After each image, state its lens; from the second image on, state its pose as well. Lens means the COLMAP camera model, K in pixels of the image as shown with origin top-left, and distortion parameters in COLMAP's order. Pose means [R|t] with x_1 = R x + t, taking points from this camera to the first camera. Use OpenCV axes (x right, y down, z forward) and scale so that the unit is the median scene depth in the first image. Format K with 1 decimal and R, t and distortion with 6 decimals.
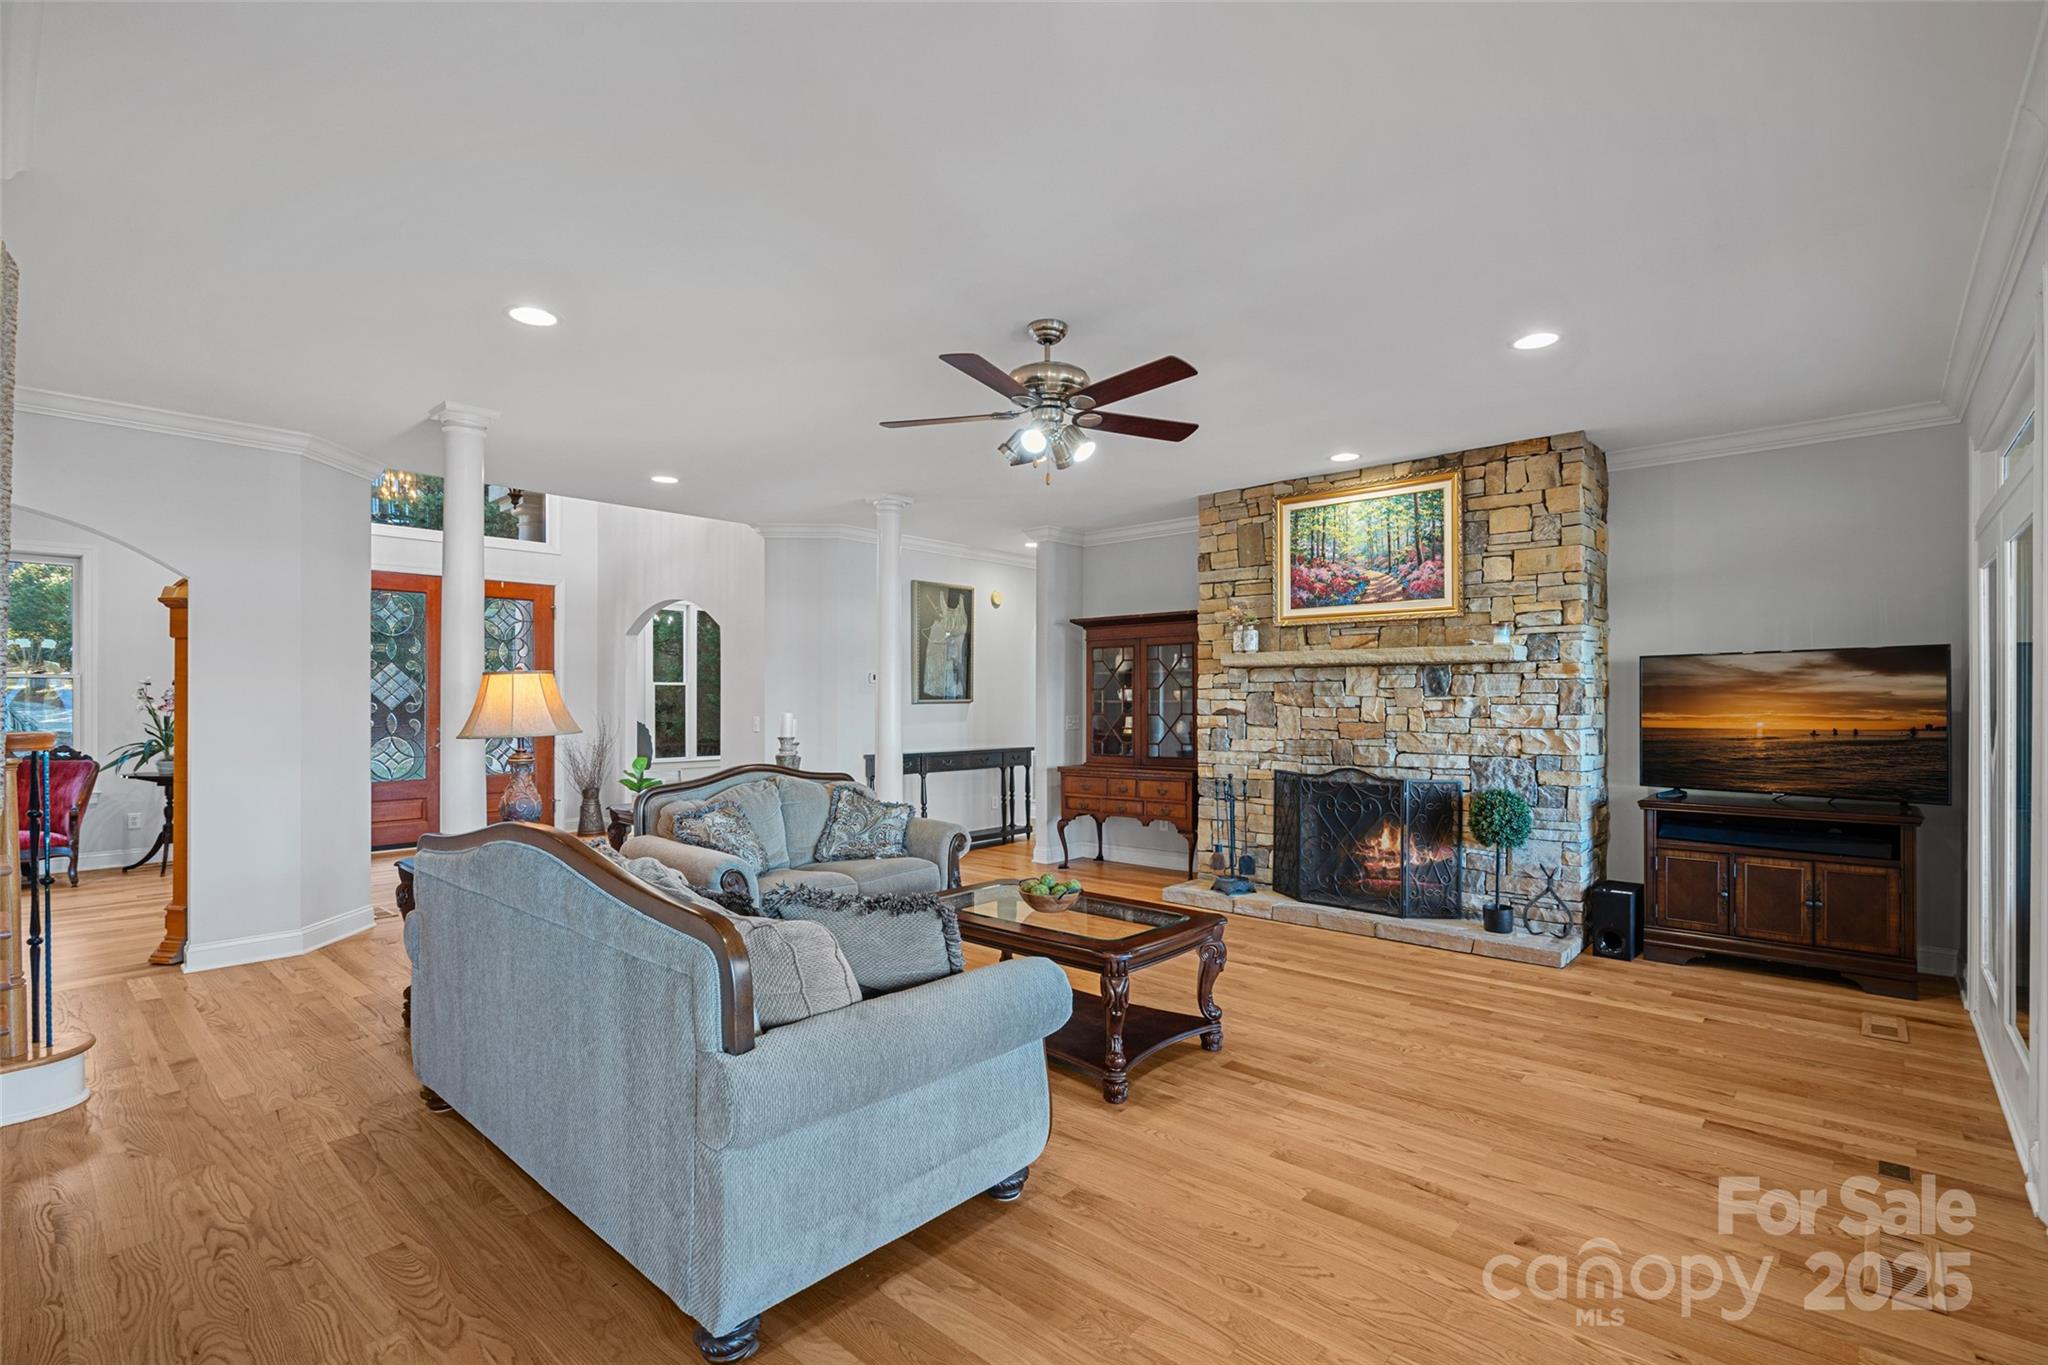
lens RADIAL K [[931.7, 0, 1022.8], [0, 931.7, 697.7], [0, 0, 1]] dist [-0.003513, 0.000232]
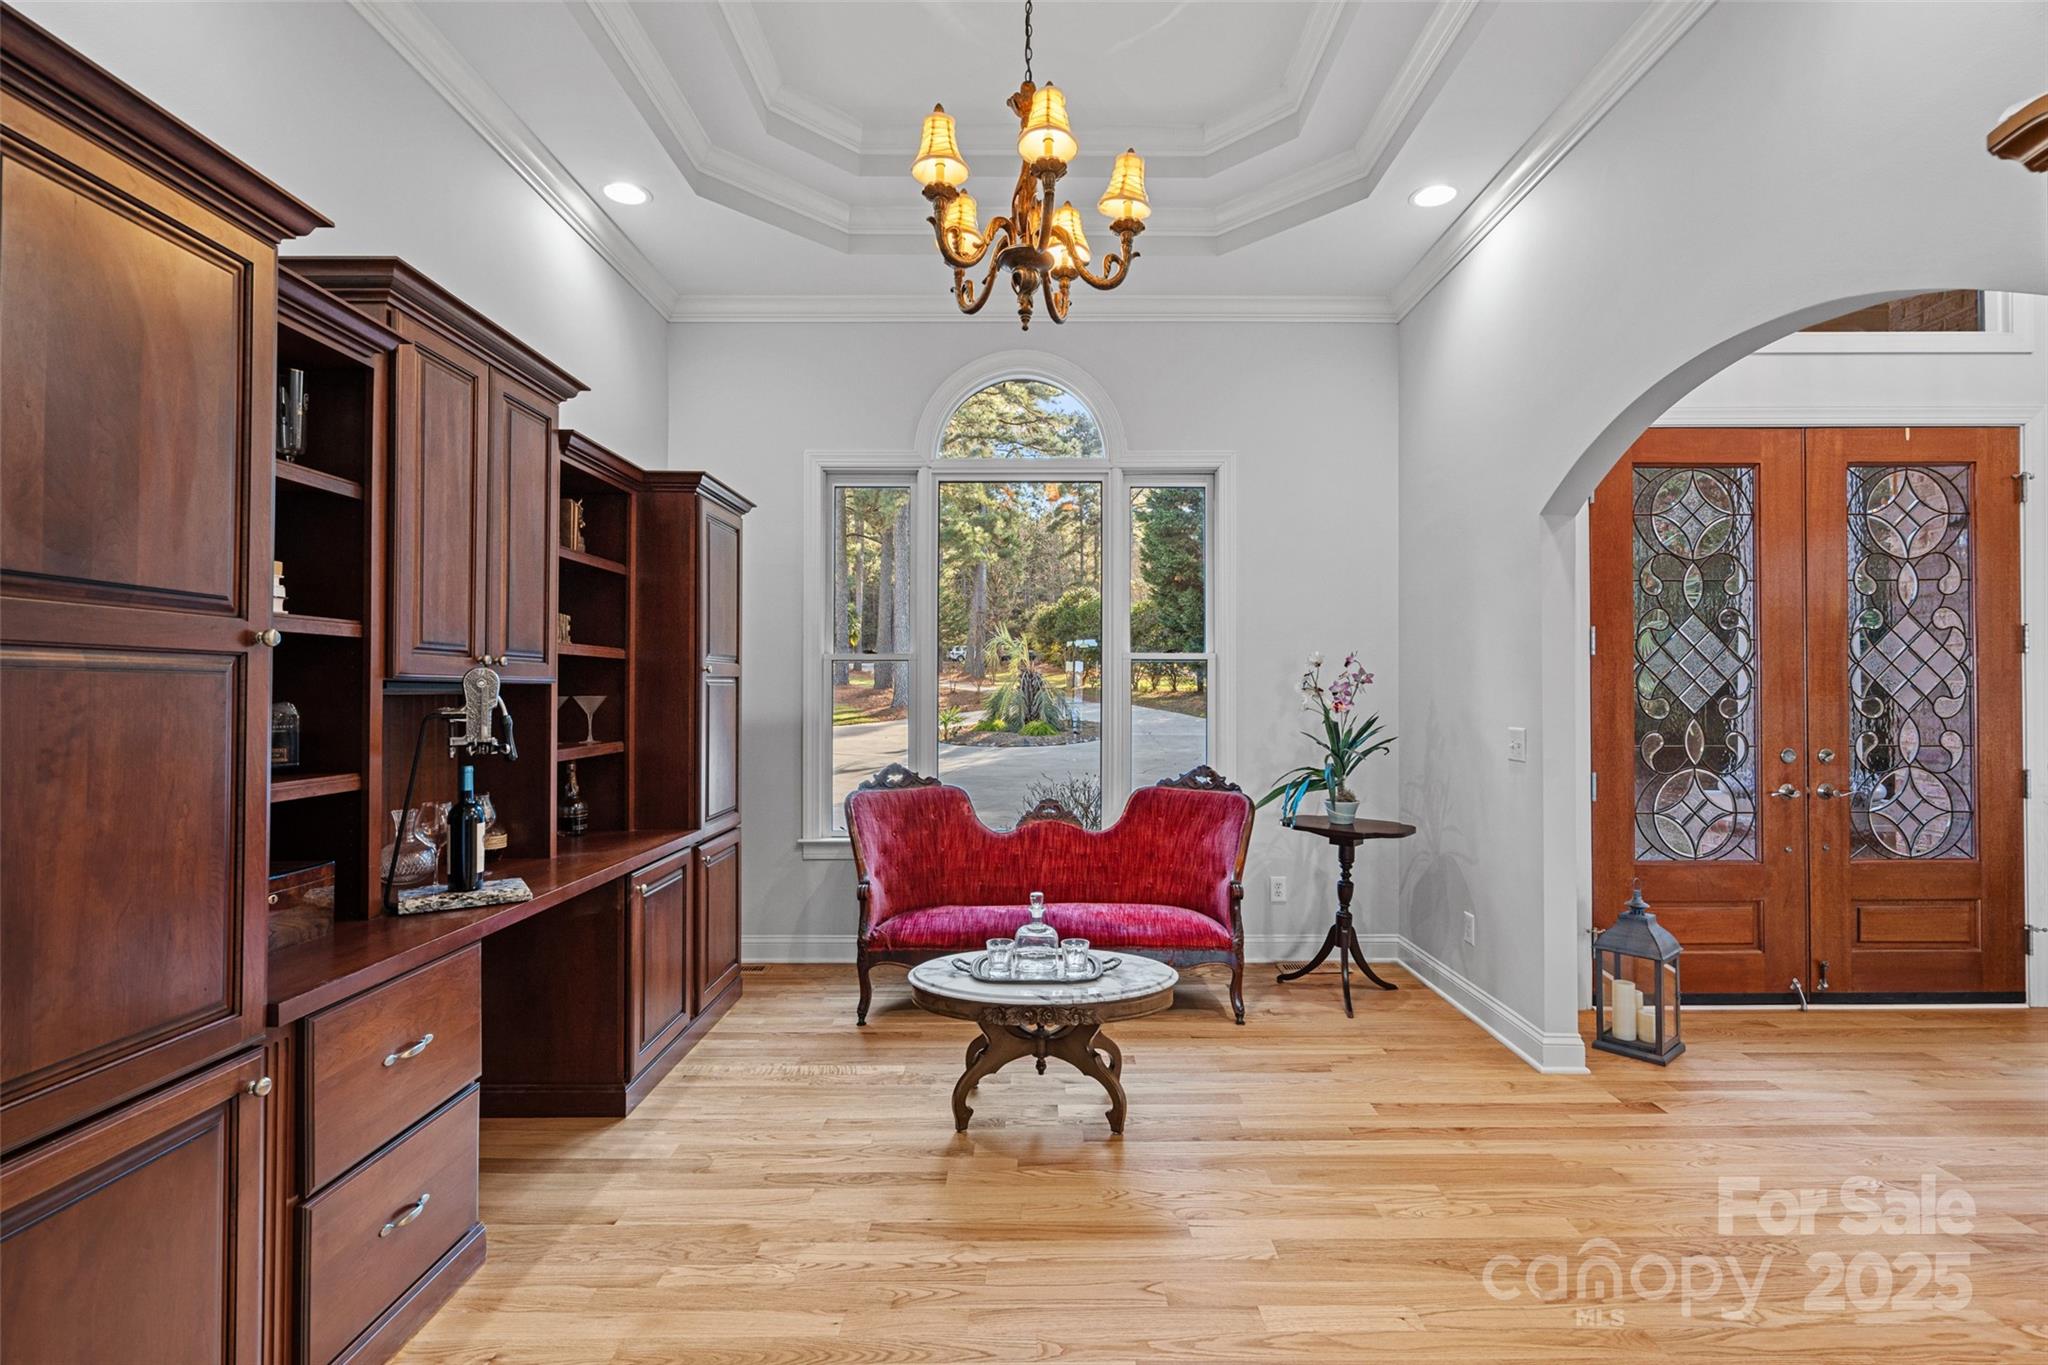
lens RADIAL K [[931.7, 0, 1032.4], [0, 931.7, 685.6], [0, 0, 1]] dist [-0.003513, 0.000232]
pose [[0.662955, -0.010915, -0.748580, -0.649107], [0.003532, 0.999928, -0.011452, 0.003582], [0.748651, 0.004949, 0.662946, 0.503192]]
